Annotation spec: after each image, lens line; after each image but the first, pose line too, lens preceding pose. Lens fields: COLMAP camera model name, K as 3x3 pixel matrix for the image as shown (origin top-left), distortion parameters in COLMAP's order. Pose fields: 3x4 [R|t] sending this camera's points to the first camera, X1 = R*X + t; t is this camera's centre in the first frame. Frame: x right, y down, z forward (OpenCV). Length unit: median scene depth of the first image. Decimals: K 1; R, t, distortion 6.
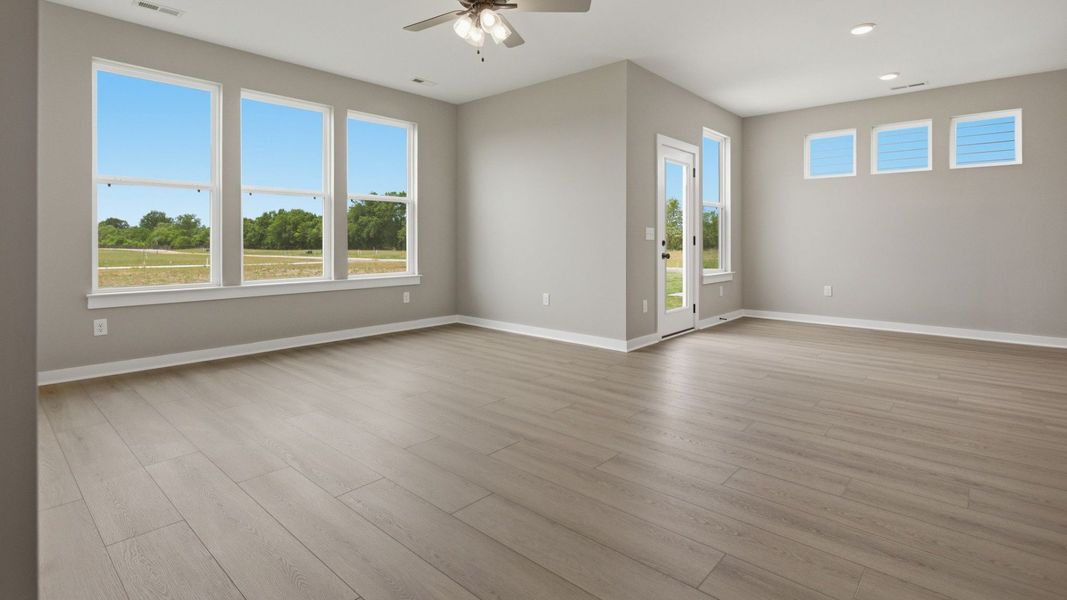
lens RADIAL K [[509.9, 0, 524.0], [0, 509.9, 242.3], [0, 0, 1]] dist [-0.007066, -0.000154]
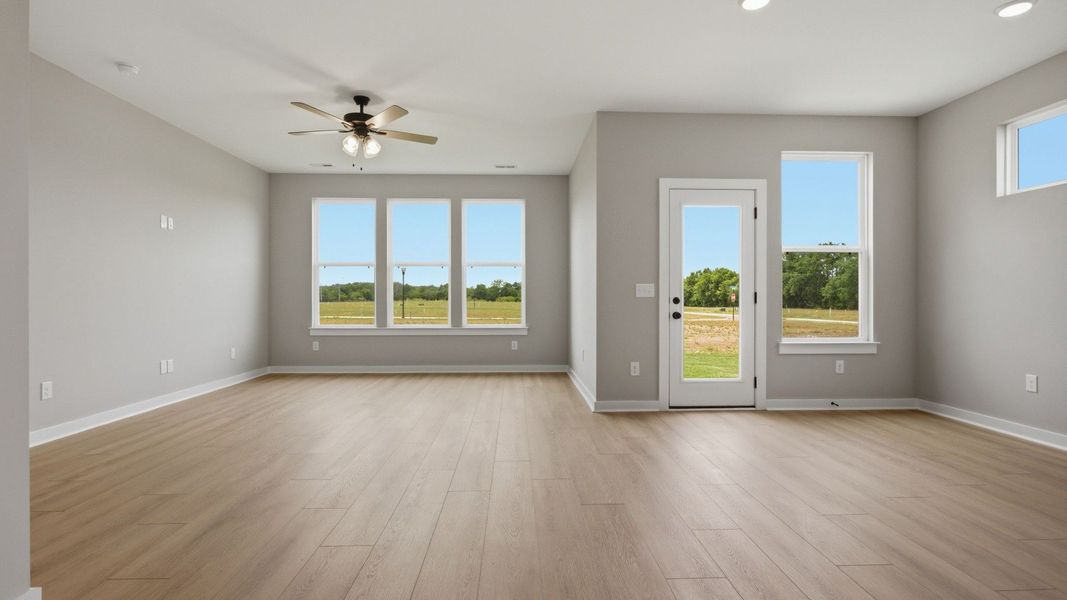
lens RADIAL K [[509.9, 0, 532.8], [0, 509.9, 301.0], [0, 0, 1]] dist [-0.007066, -0.000154]
pose [[0.700056, 0.003724, -0.714078, 0.114593], [-0.002536, 0.999993, 0.002729, 0.000048], [0.714083, -0.000100, 0.700061, 0.032685]]
